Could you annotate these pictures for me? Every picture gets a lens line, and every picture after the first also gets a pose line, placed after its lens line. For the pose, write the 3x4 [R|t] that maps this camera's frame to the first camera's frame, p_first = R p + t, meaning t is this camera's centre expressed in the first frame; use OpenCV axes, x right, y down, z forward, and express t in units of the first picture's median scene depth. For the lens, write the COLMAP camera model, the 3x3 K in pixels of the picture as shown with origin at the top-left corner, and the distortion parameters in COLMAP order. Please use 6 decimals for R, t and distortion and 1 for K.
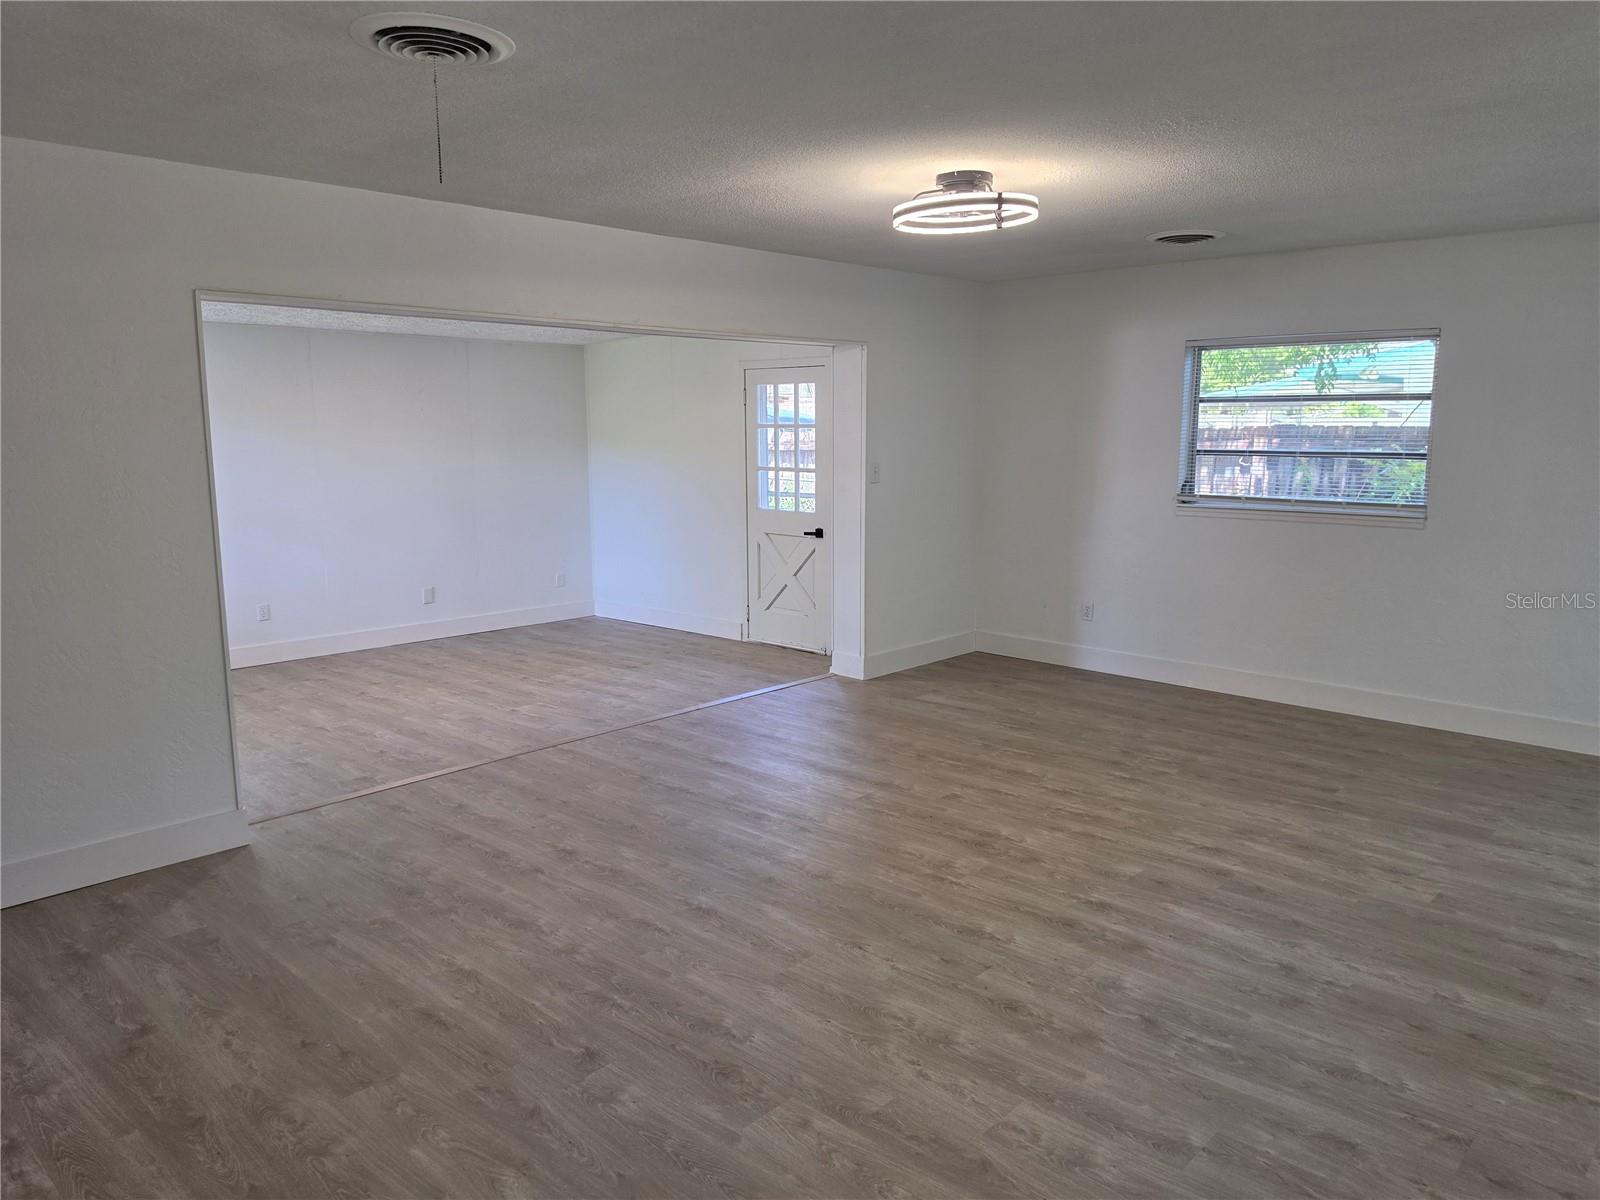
lens RADIAL K [[1109.1, 0, 809.4], [0, 1109.1, 584.1], [0, 0, 1]] dist [0.103238, -0.157979]
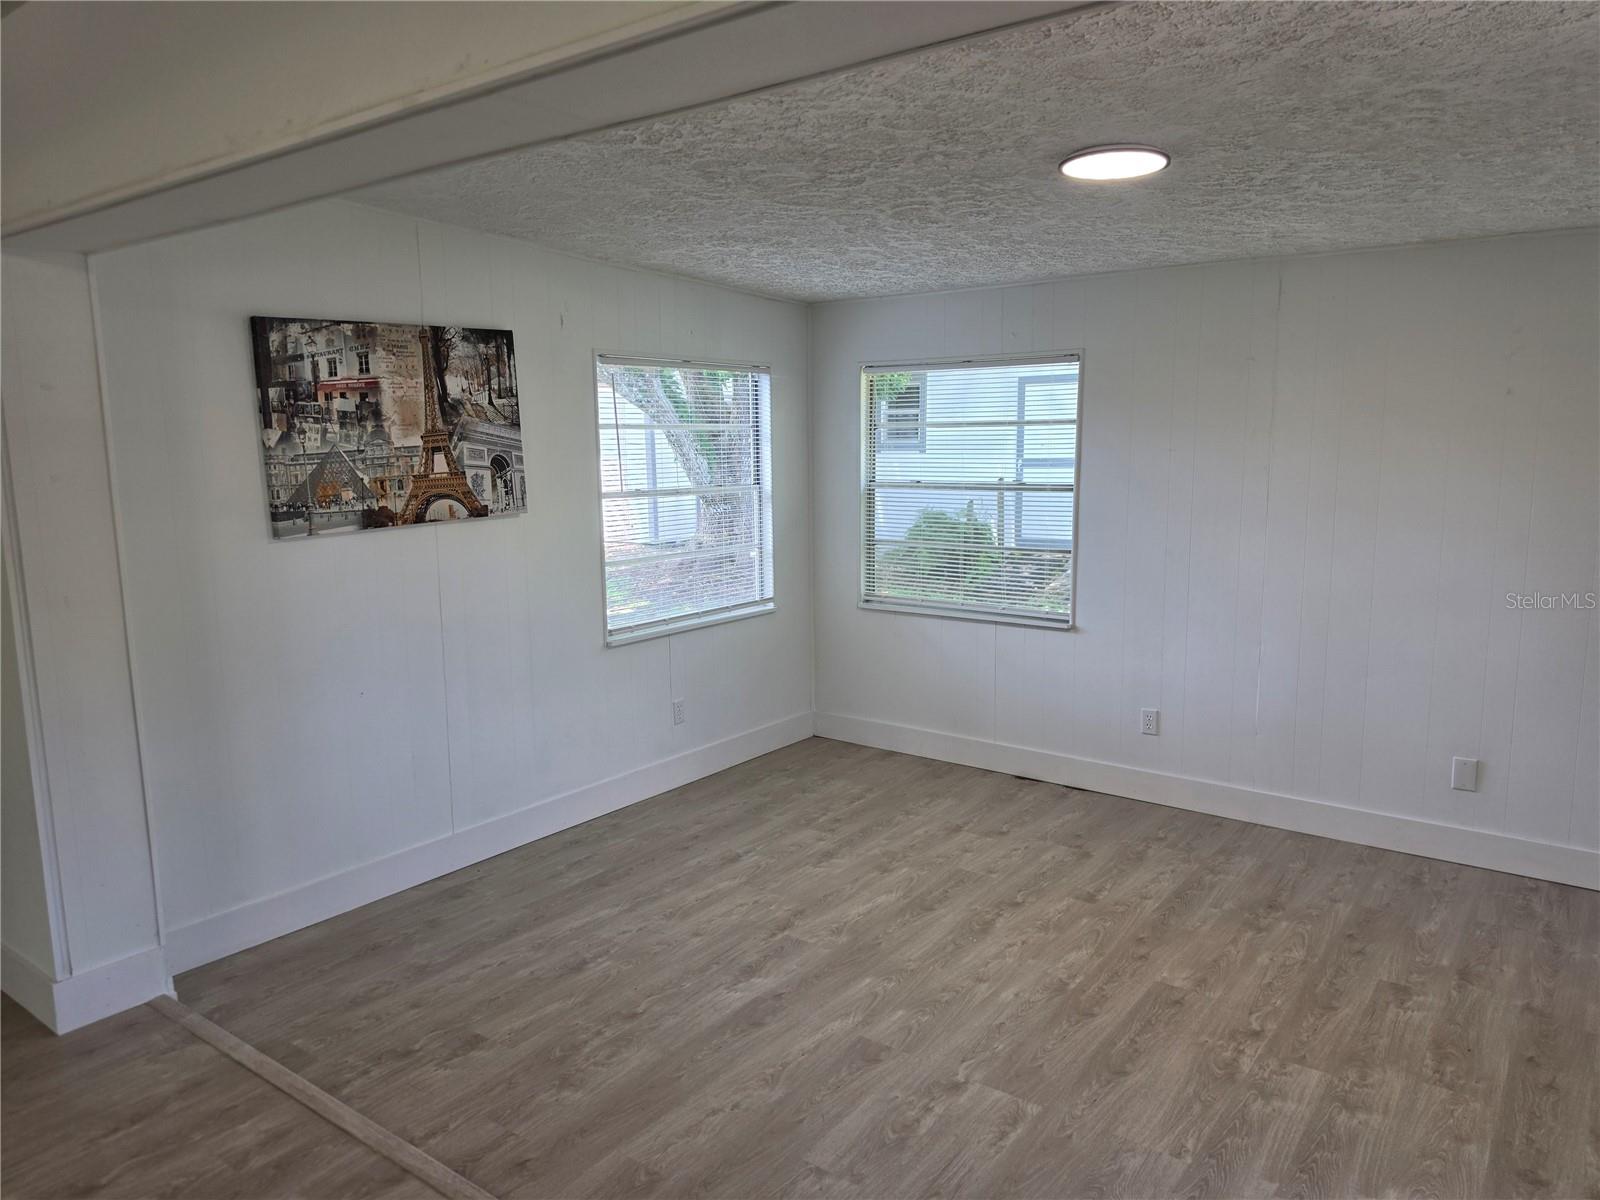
lens RADIAL K [[1099.8, 0, 809.1], [0, 1099.8, 599.5], [0, 0, 1]] dist [0.102924, -0.154290]
pose [[0.113592, 0.148487, -0.982369, 0.174355], [-0.132900, 0.982153, 0.133087, -0.168566], [0.984599, 0.115439, 0.131299, 1.188479]]
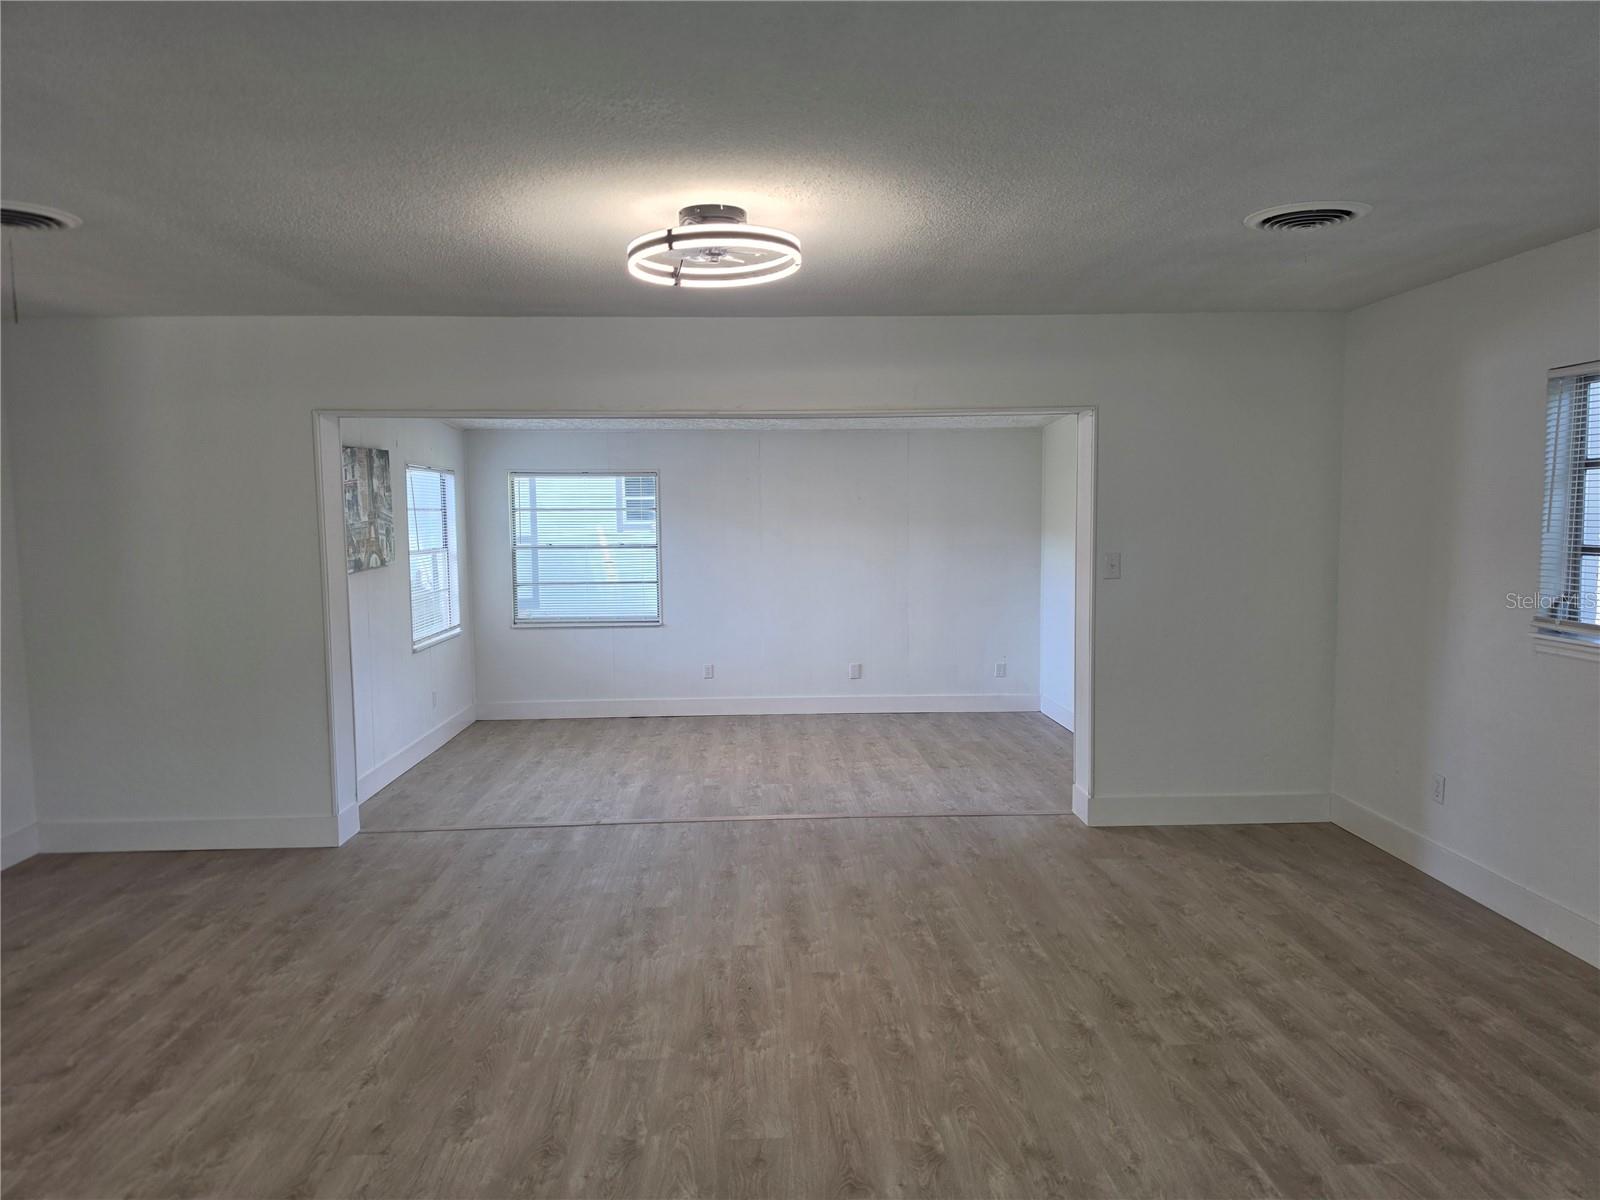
lens RADIAL K [[1099.8, 0, 809.1], [0, 1099.8, 599.5], [0, 0, 1]] dist [0.102924, -0.154290]
pose [[0.717046, 0.050105, -0.695222, 0.643114], [-0.091487, 0.995550, -0.022609, -0.054903], [0.690995, 0.079816, 0.718439, 0.398065]]
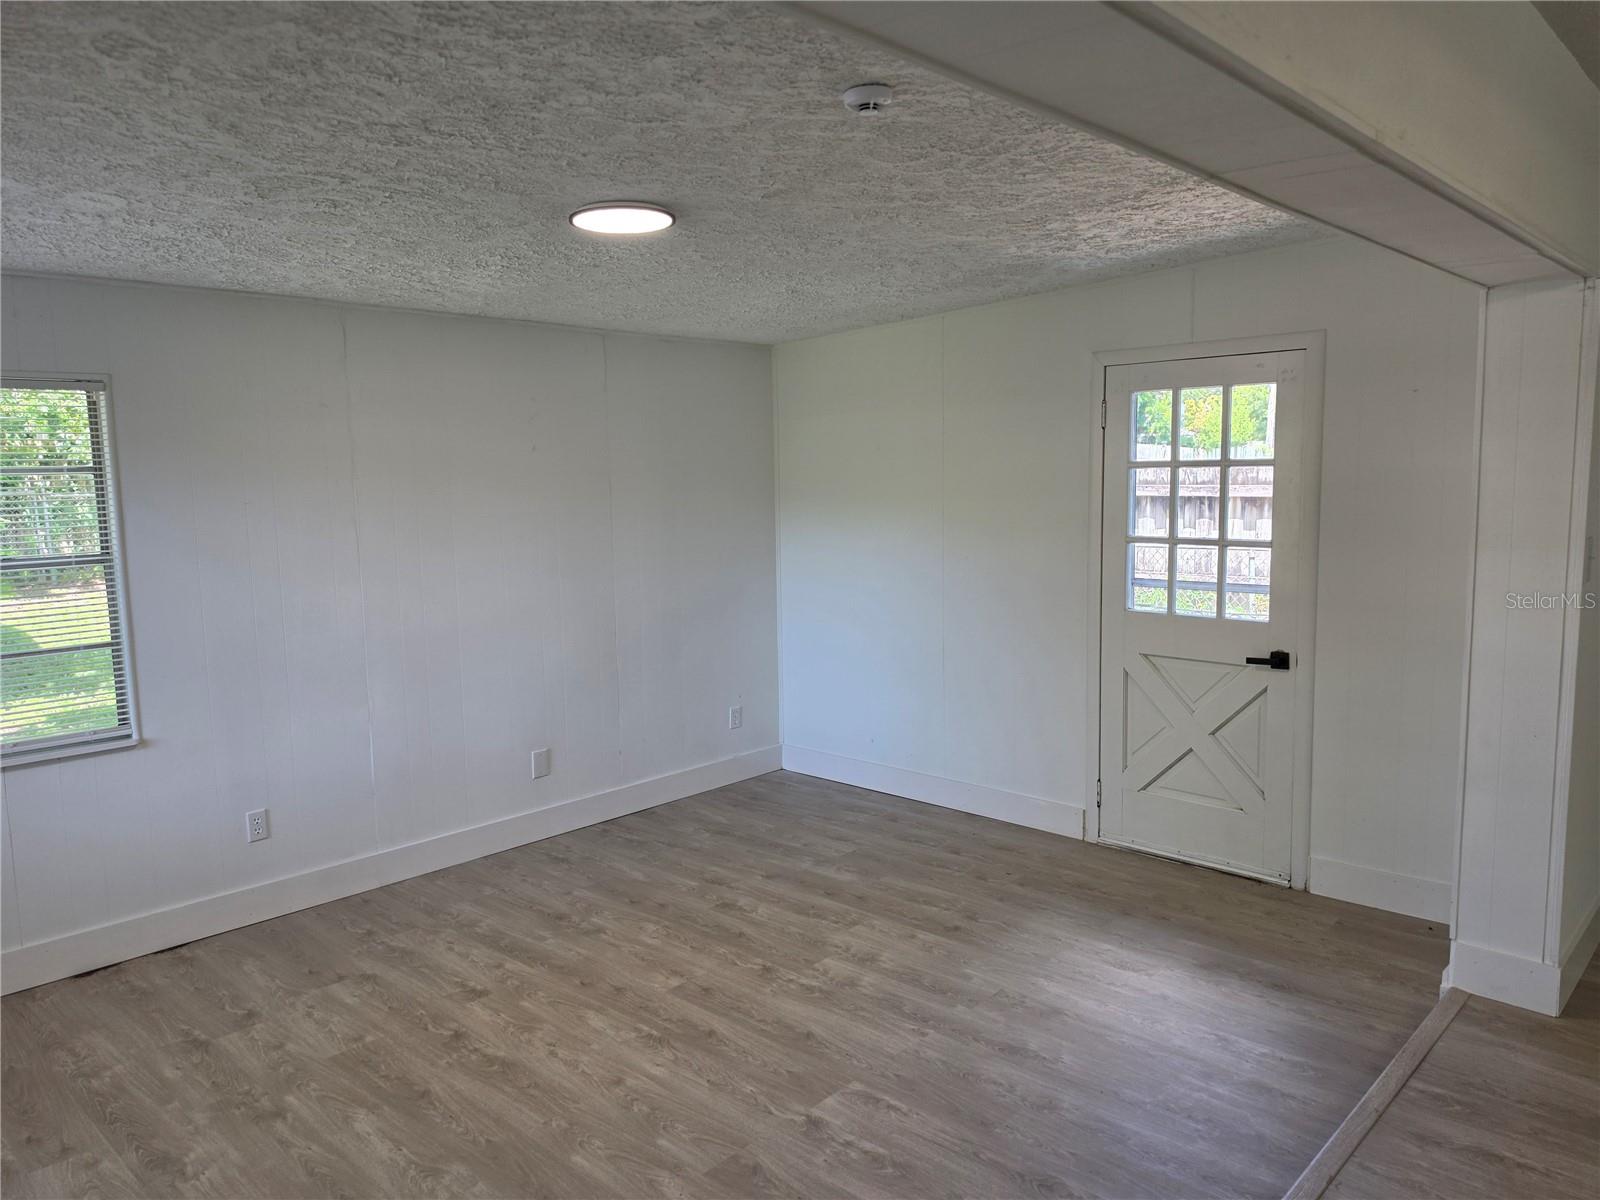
lens RADIAL K [[1101.1, 0, 807.3], [0, 1101.1, 581.1], [0, 0, 1]] dist [0.104442, -0.156293]
pose [[0.999857, -0.014313, -0.008989, -0.356948], [0.013922, 0.999013, -0.042180, -0.108206], [0.009584, 0.042049, 0.999070, 0.764933]]
